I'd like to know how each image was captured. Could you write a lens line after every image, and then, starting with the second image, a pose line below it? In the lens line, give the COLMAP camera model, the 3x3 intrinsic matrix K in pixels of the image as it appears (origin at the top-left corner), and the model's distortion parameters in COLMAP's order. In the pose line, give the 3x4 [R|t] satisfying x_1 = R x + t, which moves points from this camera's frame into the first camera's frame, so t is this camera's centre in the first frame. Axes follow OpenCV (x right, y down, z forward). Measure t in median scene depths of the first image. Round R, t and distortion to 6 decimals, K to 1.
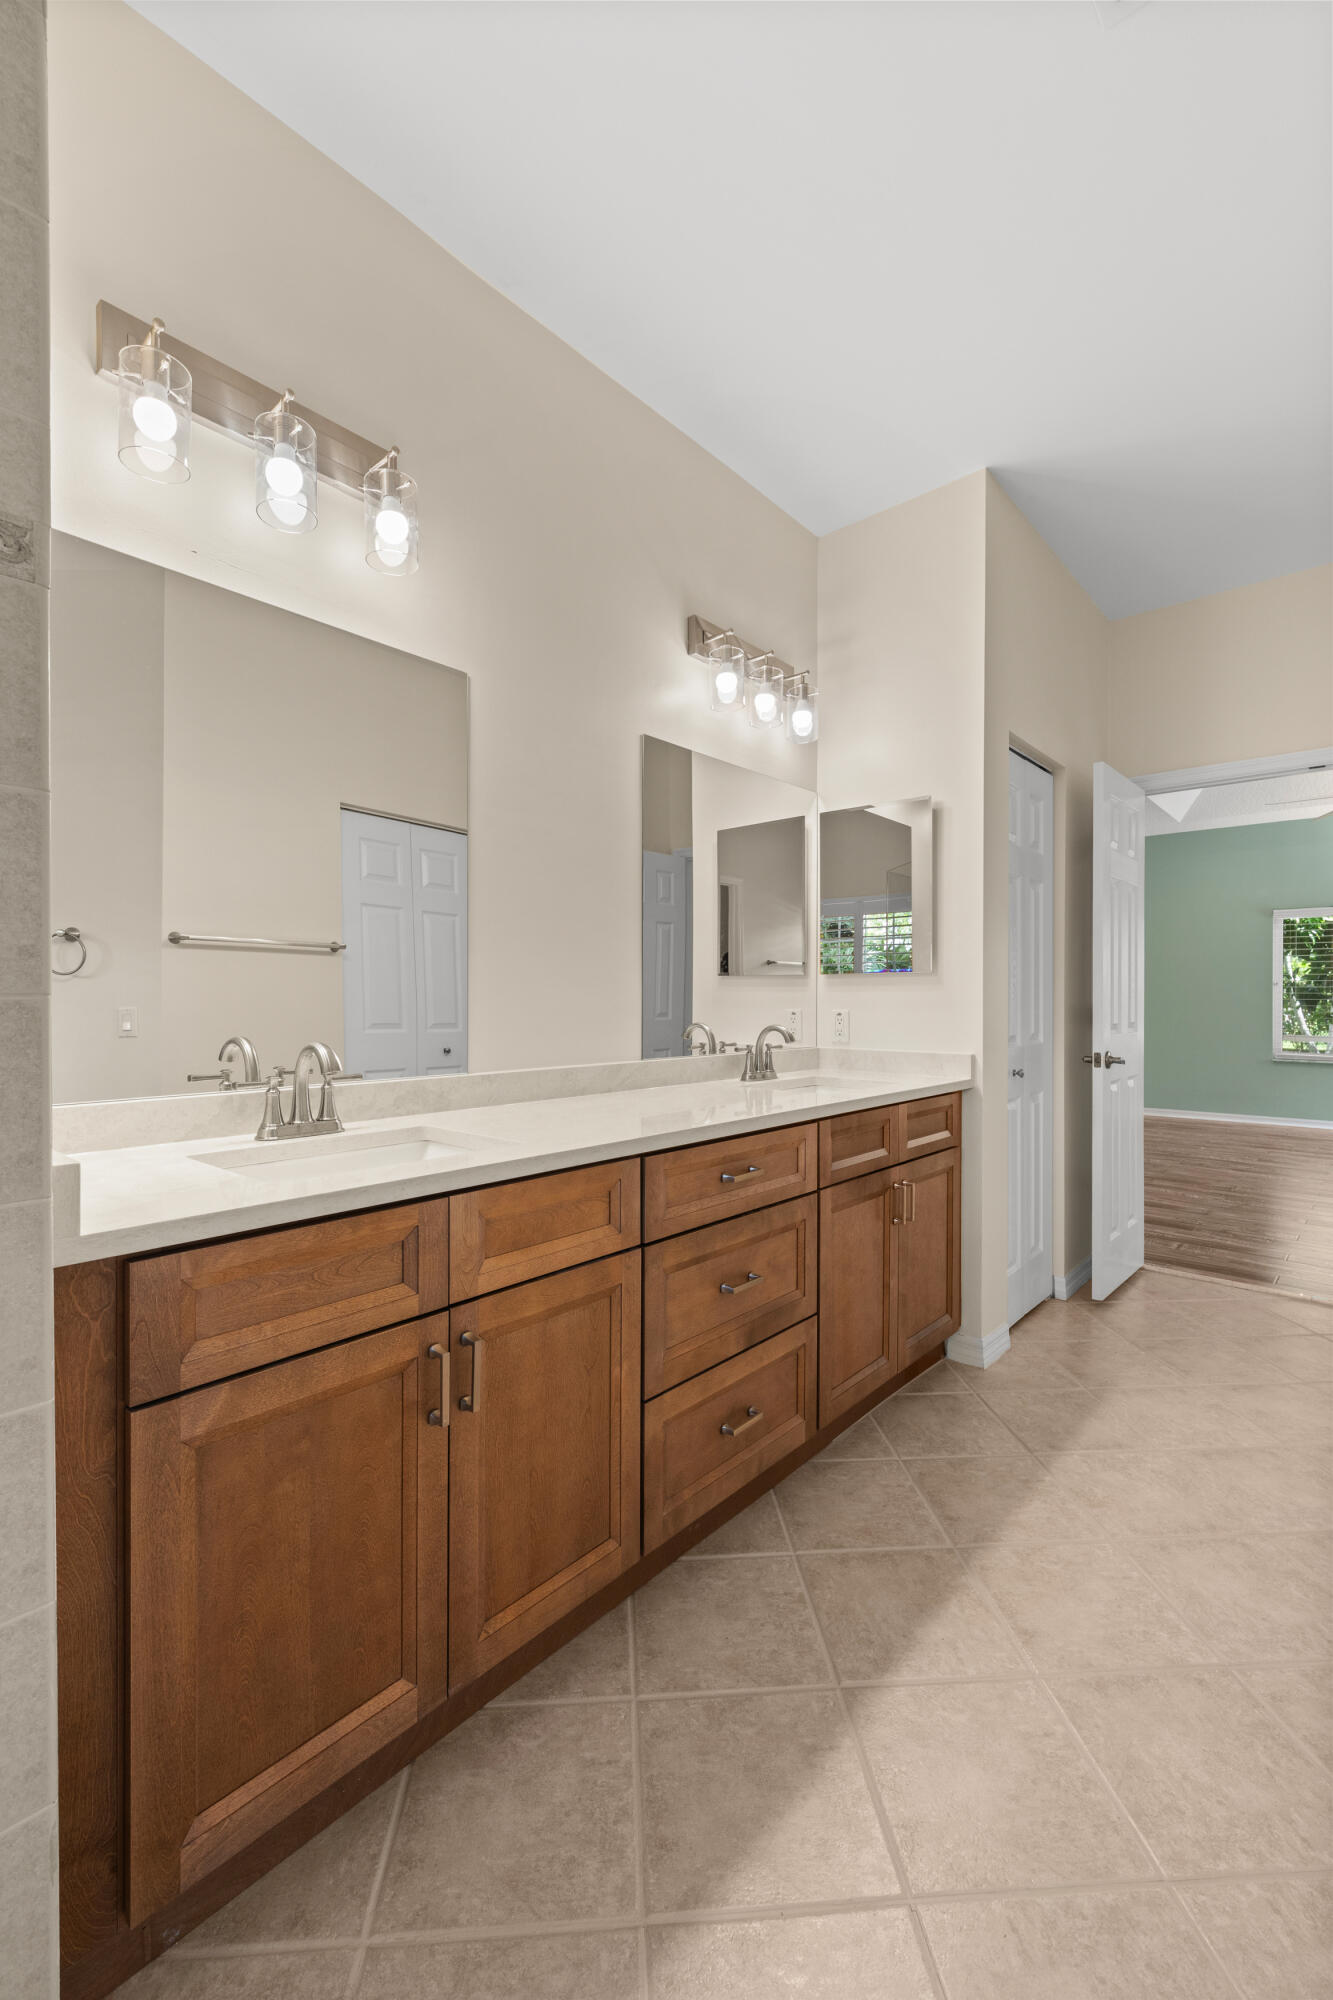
lens RADIAL K [[865.3, 0, 668.9], [0, 865.3, 1003.3], [0, 0, 1]] dist [0.010293, -0.002057]
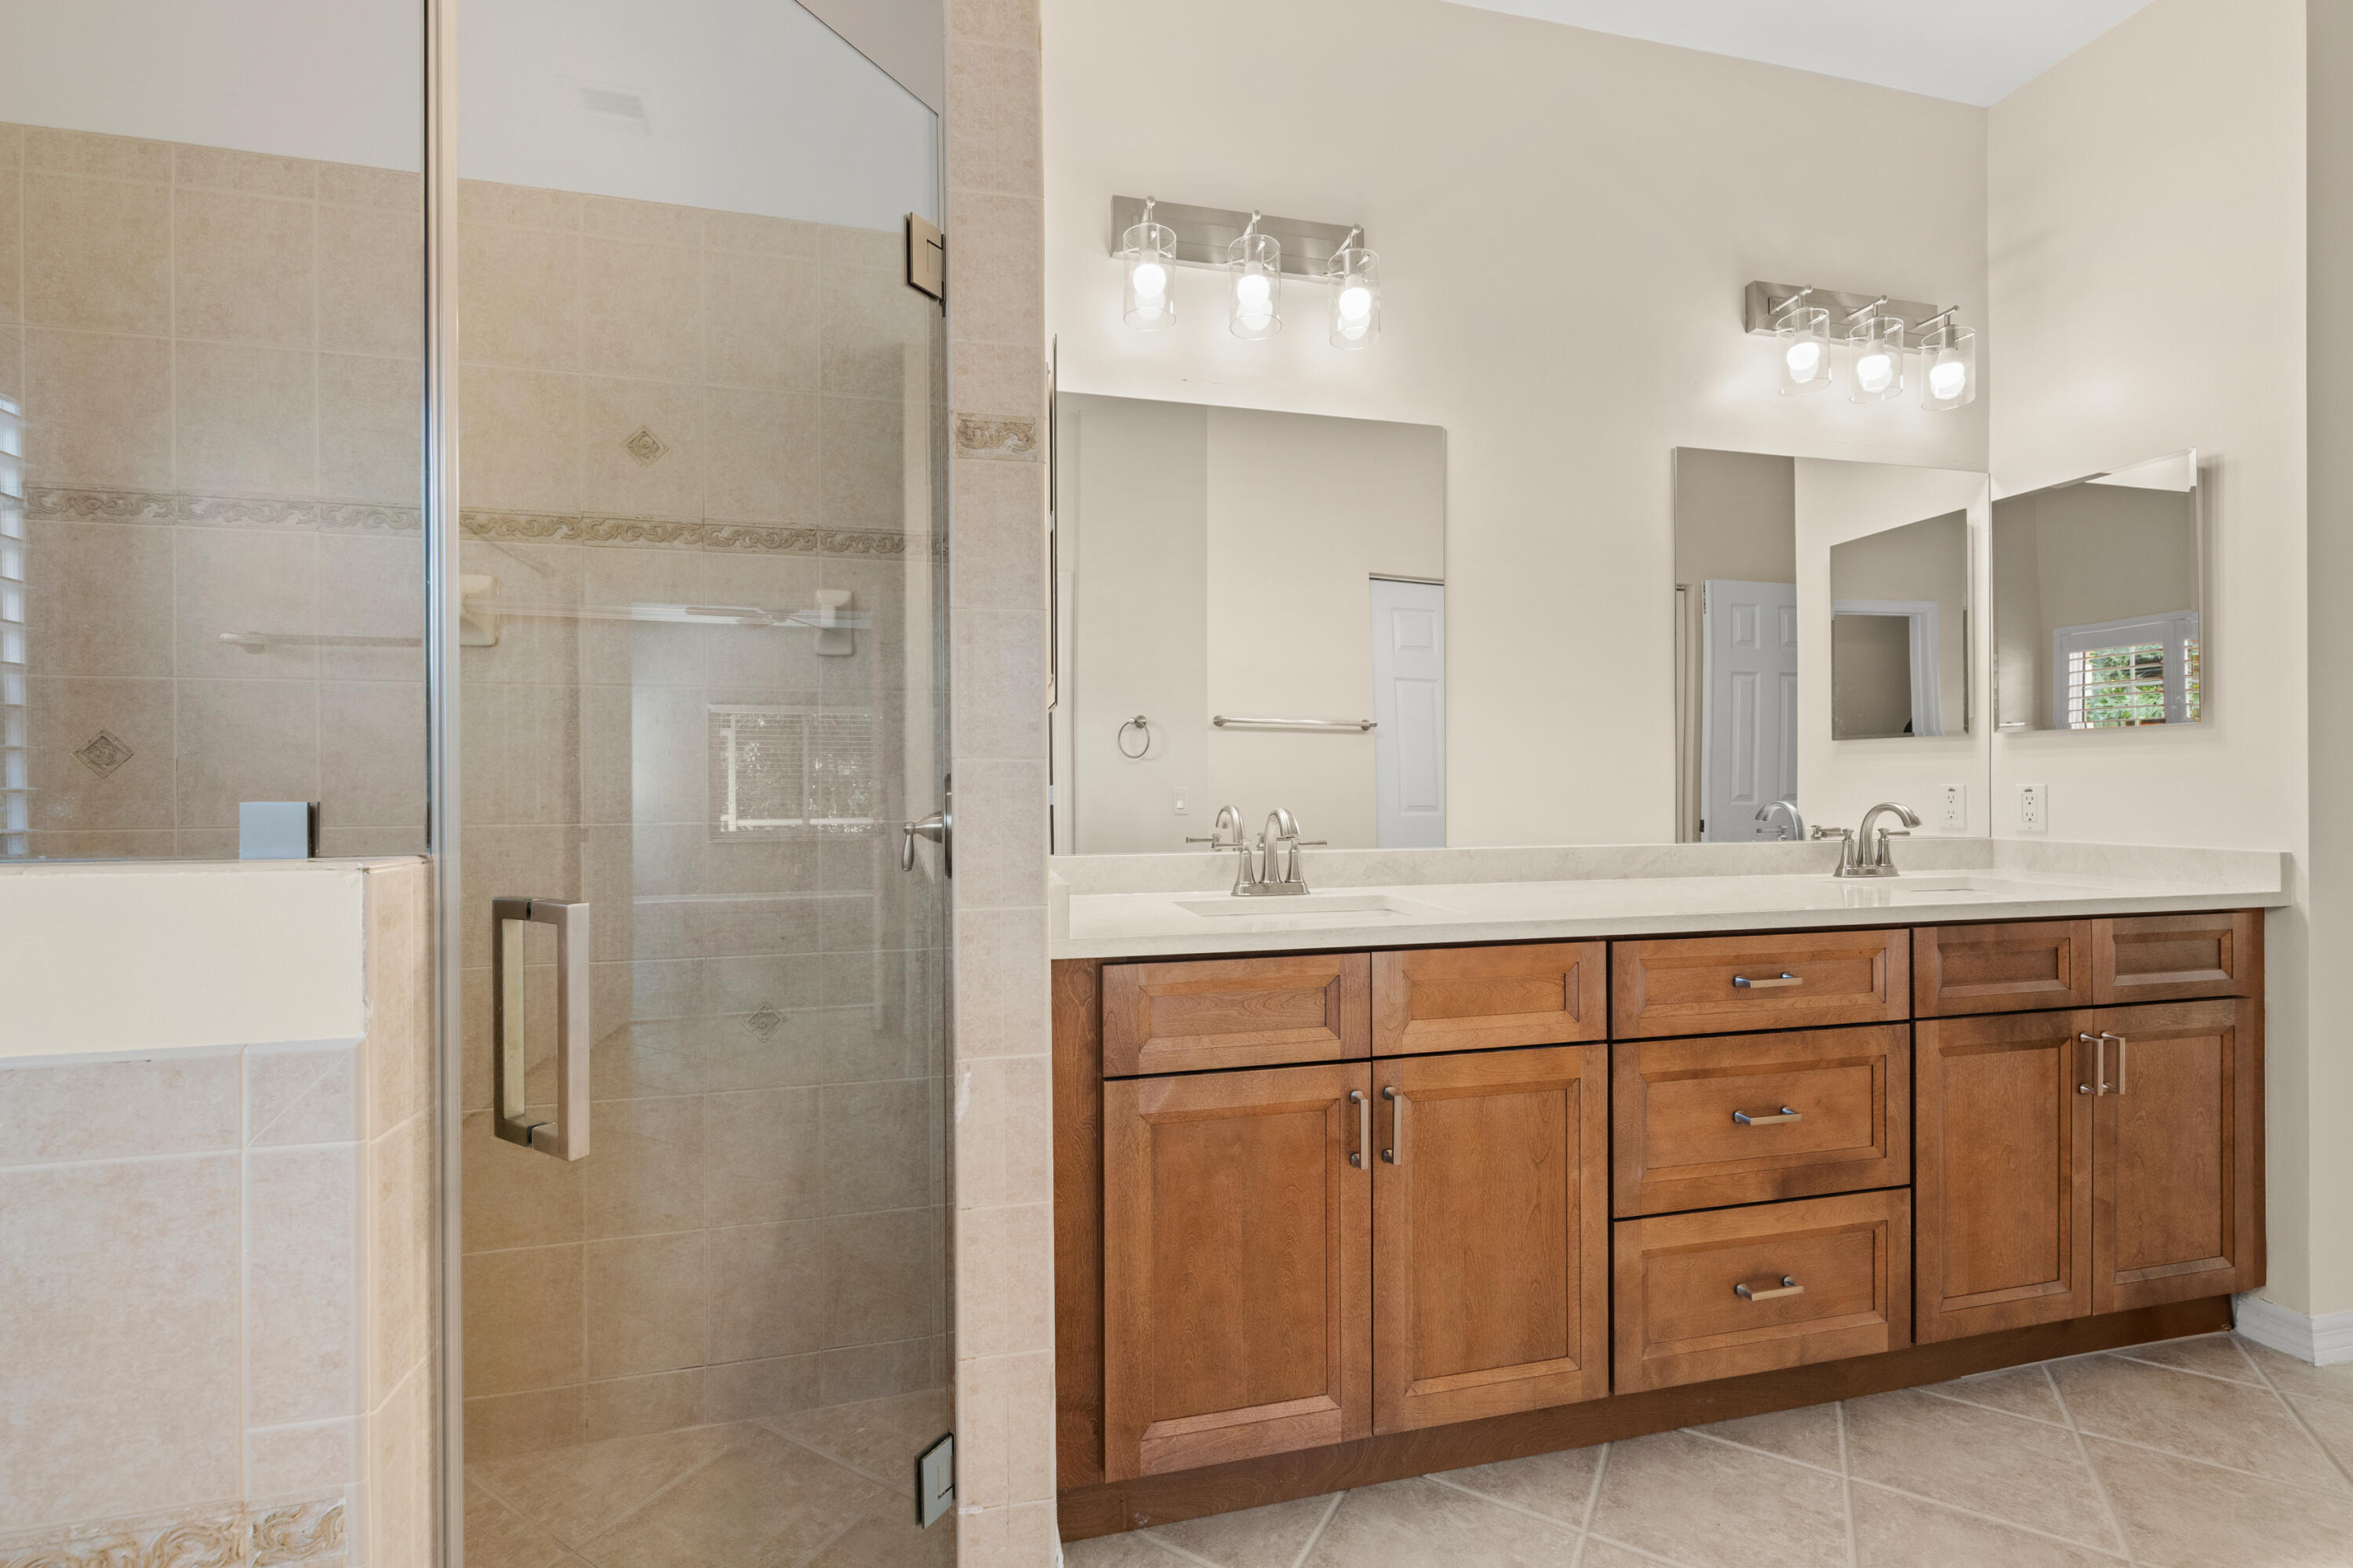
lens RADIAL K [[1018.1, 0, 1159.7], [0, 1018.1, 791.9], [0, 0, 1]] dist [0.010293, -0.002057]
pose [[0.815866, -0.001835, -0.578238, 0.186475], [0.001337, 0.999998, -0.001287, 0.025119], [0.578240, 0.000277, 0.815867, -0.106567]]
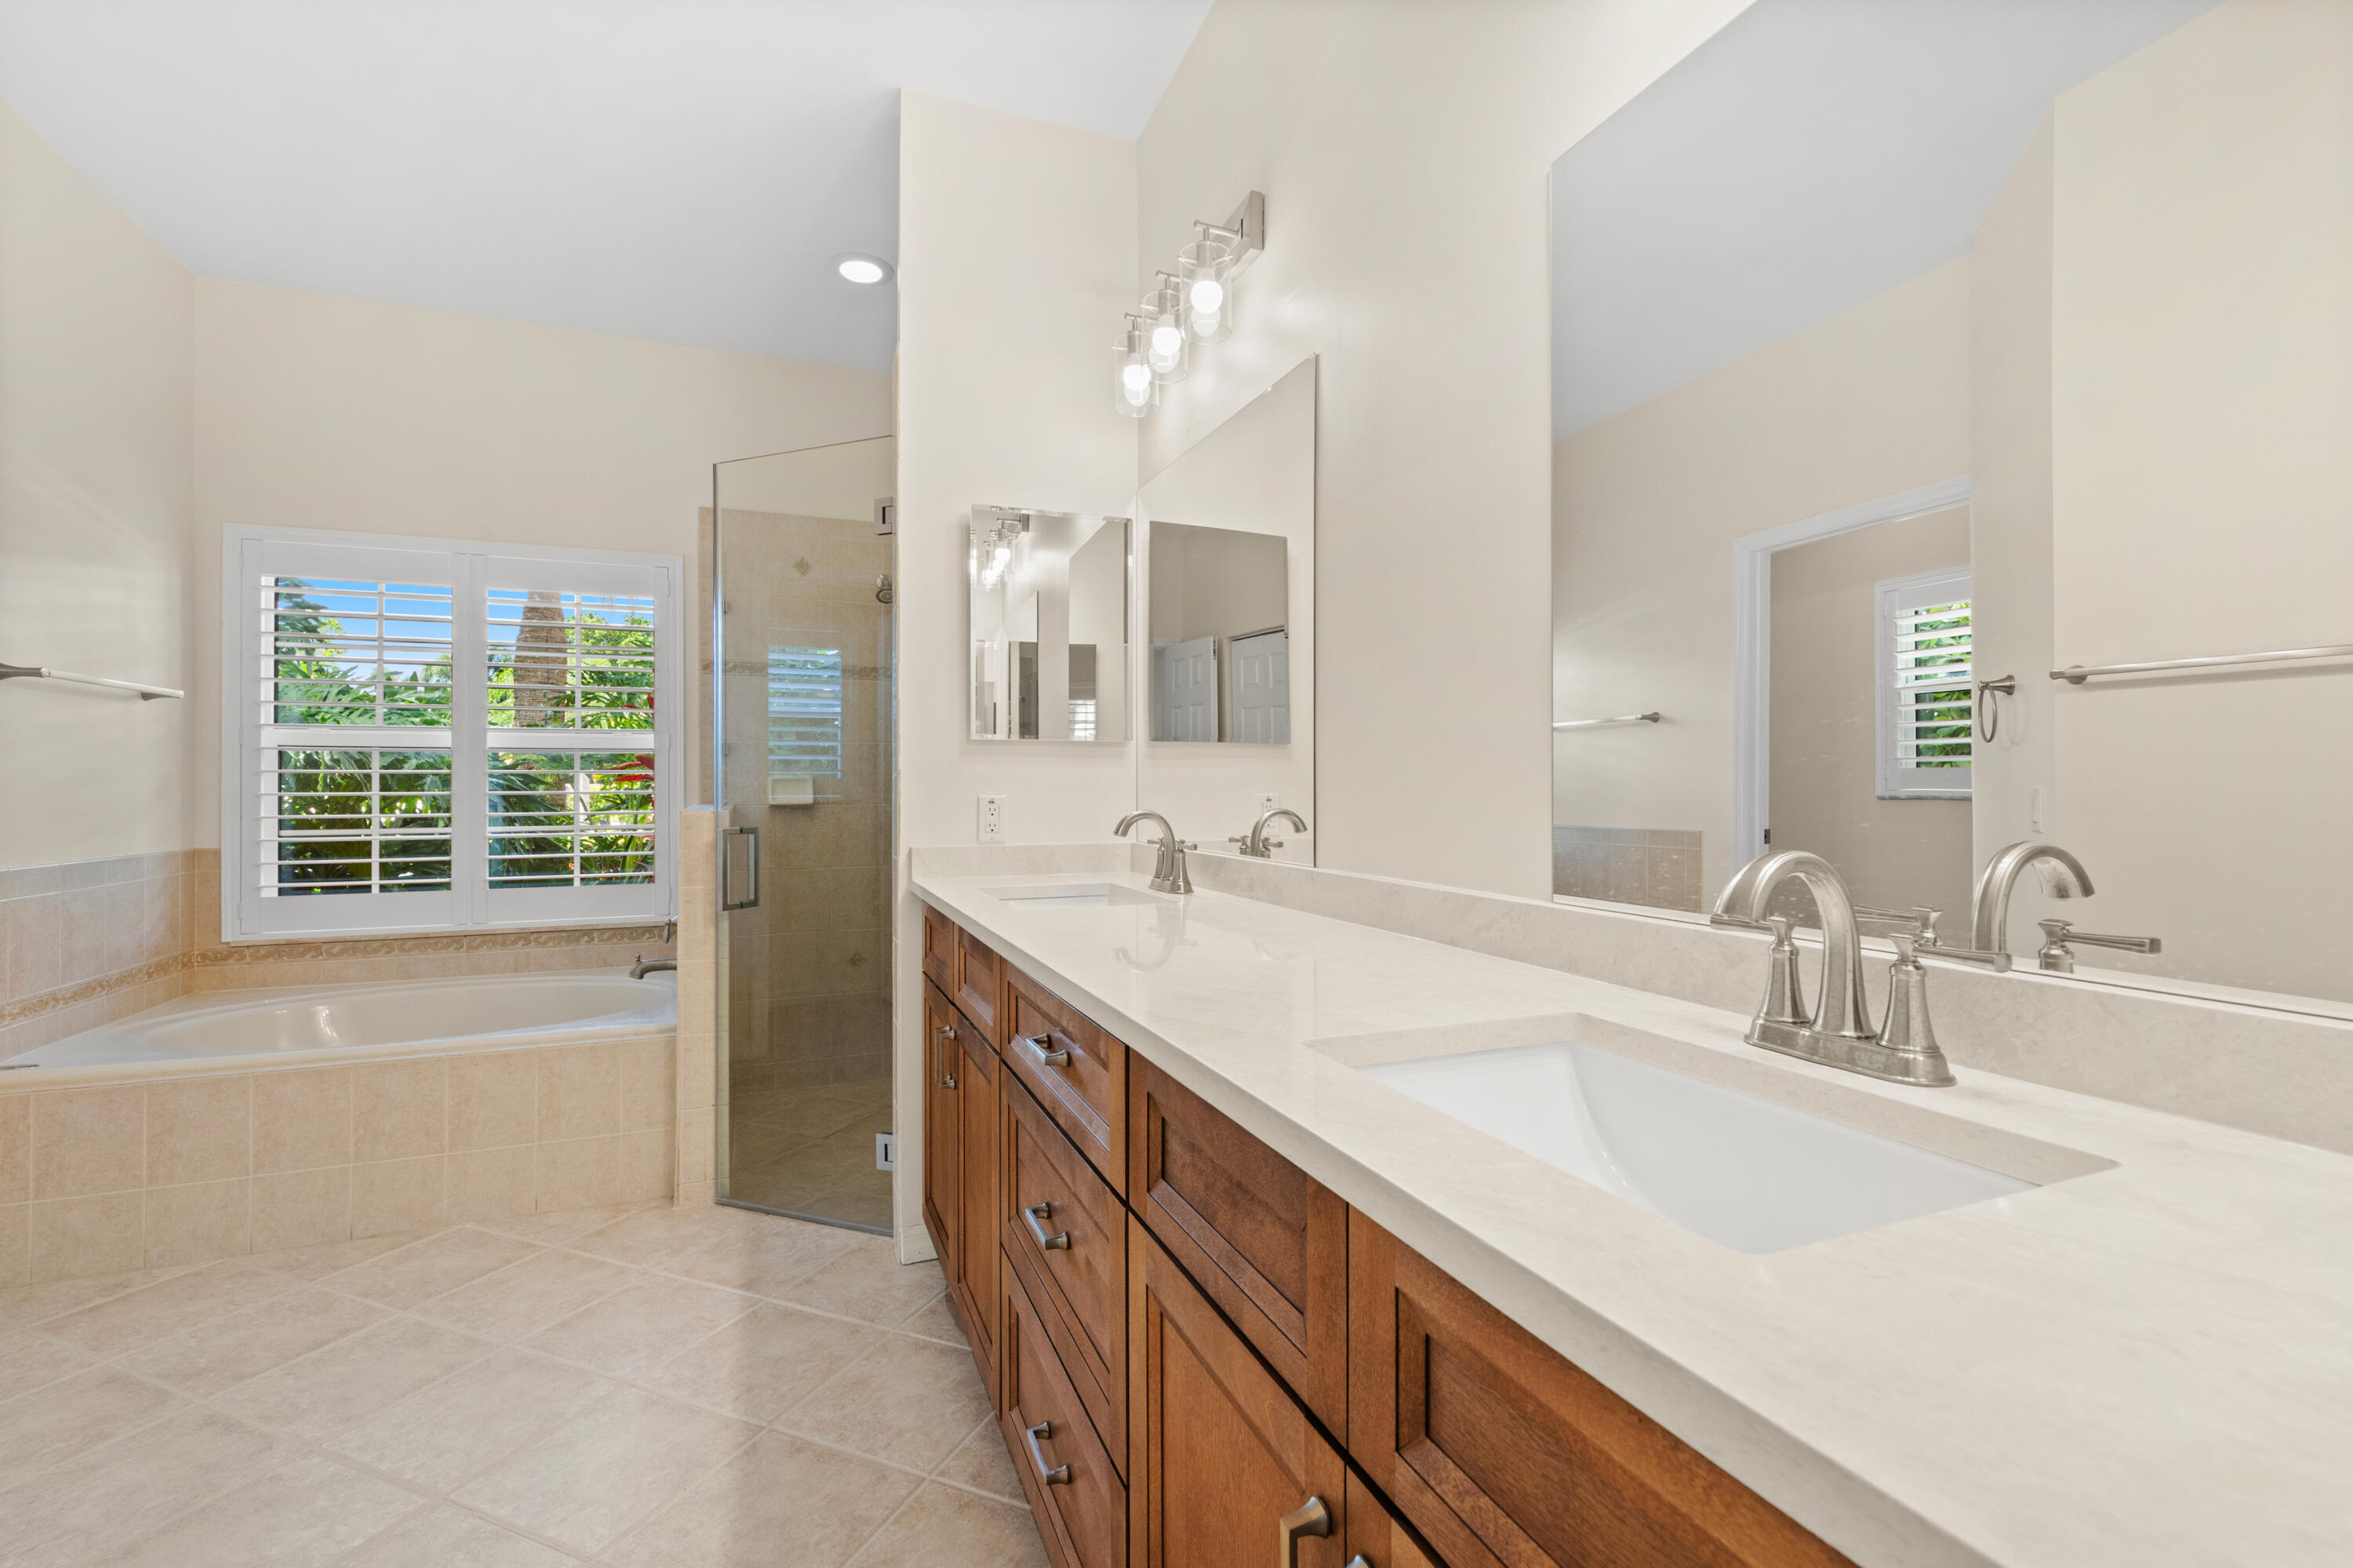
lens RADIAL K [[1018.1, 0, 1164.5], [0, 1018.1, 783.4], [0, 0, 1]] dist [0.010293, -0.002057]
pose [[-0.463317, 0.005885, -0.886173, 0.747703], [0.008211, 0.999964, 0.002348, 0.004867], [0.886154, -0.006188, -0.463349, 1.538784]]
